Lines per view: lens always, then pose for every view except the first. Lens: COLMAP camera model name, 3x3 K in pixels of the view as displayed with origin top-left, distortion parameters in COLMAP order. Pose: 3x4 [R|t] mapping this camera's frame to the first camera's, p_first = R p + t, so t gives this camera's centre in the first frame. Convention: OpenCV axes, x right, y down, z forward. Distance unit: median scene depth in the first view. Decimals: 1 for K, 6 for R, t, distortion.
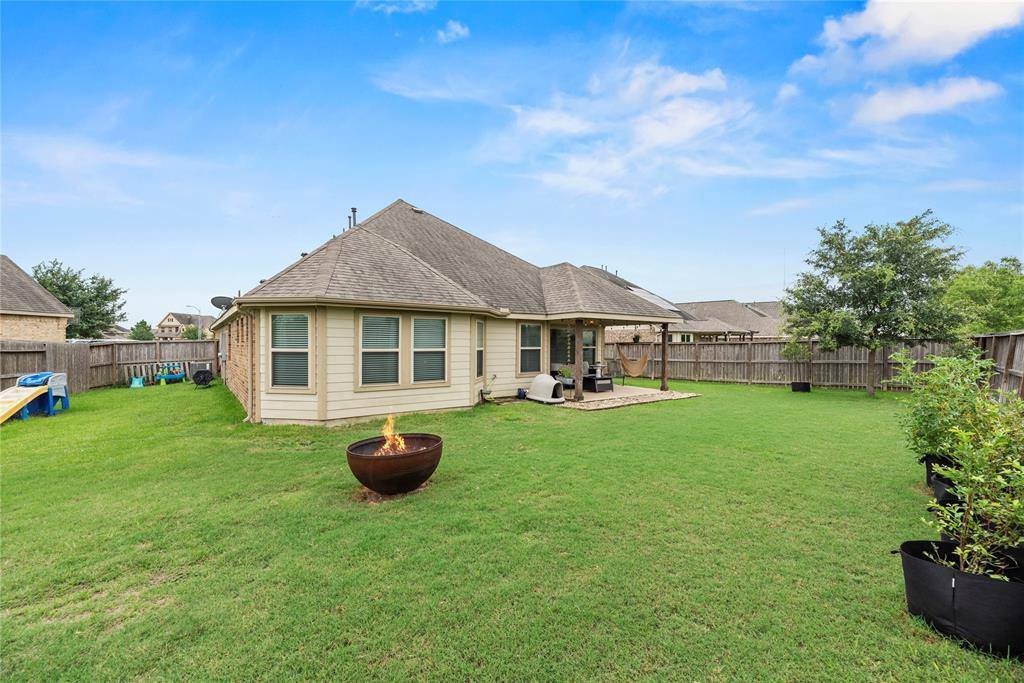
lens RADIAL K [[414.7, 0, 515.0], [0, 414.7, 347.9], [0, 0, 1]] dist [0.003687, 0.000351]
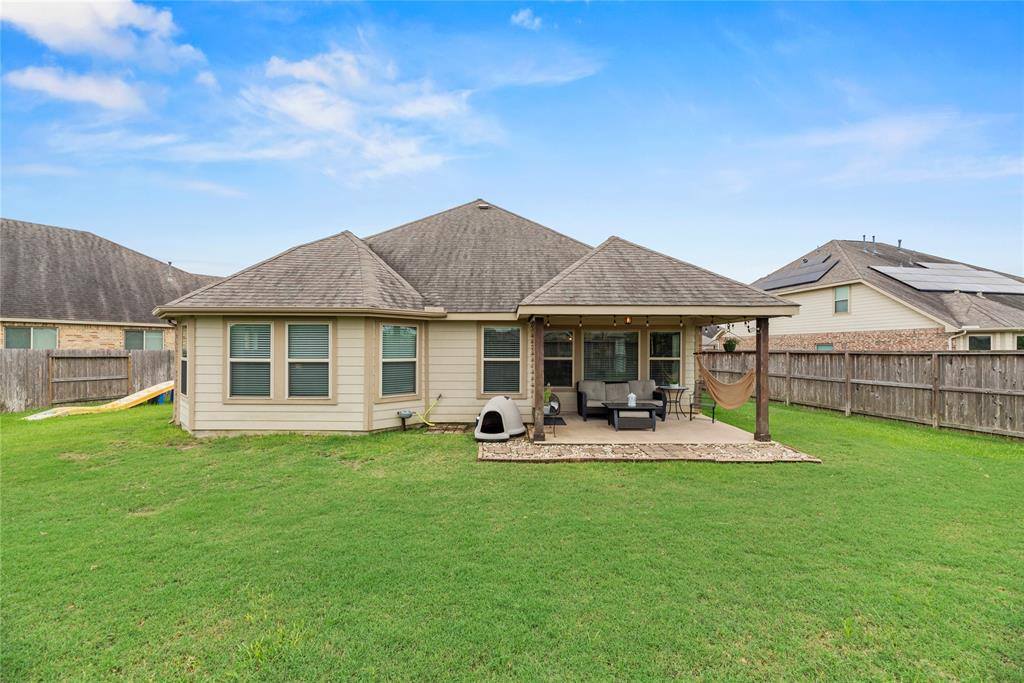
lens RADIAL K [[414.7, 0, 506.7], [0, 414.7, 344.7], [0, 0, 1]] dist [0.003687, 0.000351]
pose [[0.806931, -0.004063, -0.590631, 0.492357], [-0.008703, 0.999786, -0.018767, -0.011928], [0.590581, 0.020284, 0.806723, 0.427307]]
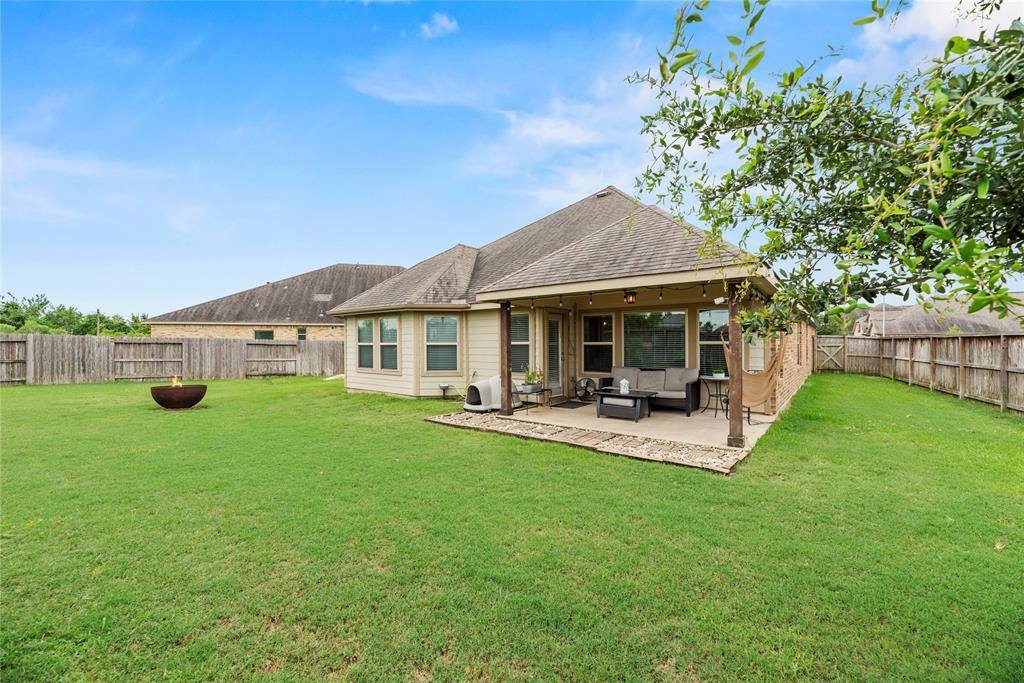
lens RADIAL K [[414.7, 0, 510.4], [0, 414.7, 343.9], [0, 0, 1]] dist [0.003687, 0.000351]
pose [[0.266261, 0.000150, -0.963901, 0.835511], [-0.007085, 0.999973, -0.001801, 0.003714], [0.963875, 0.007308, 0.266255, 0.798912]]
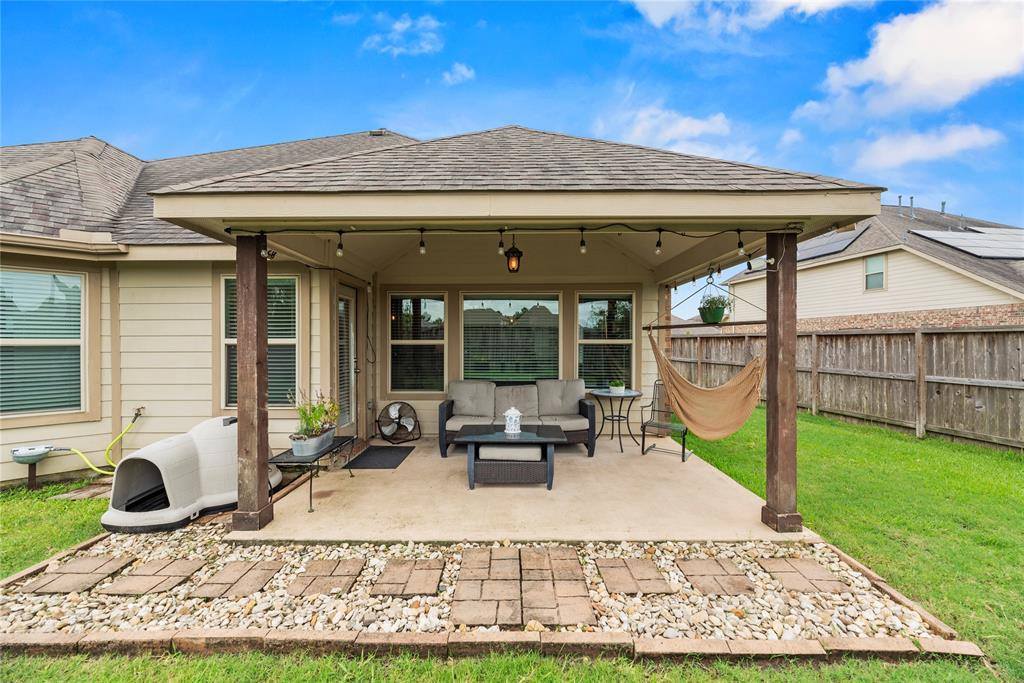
lens RADIAL K [[414.7, 0, 506.4], [0, 414.7, 341.5], [0, 0, 1]] dist [0.003687, 0.000351]
pose [[0.796559, -0.002743, -0.604555, 0.452239], [-0.004135, 0.999942, -0.009985, 0.003756], [0.604547, 0.010453, 0.796501, 0.861846]]
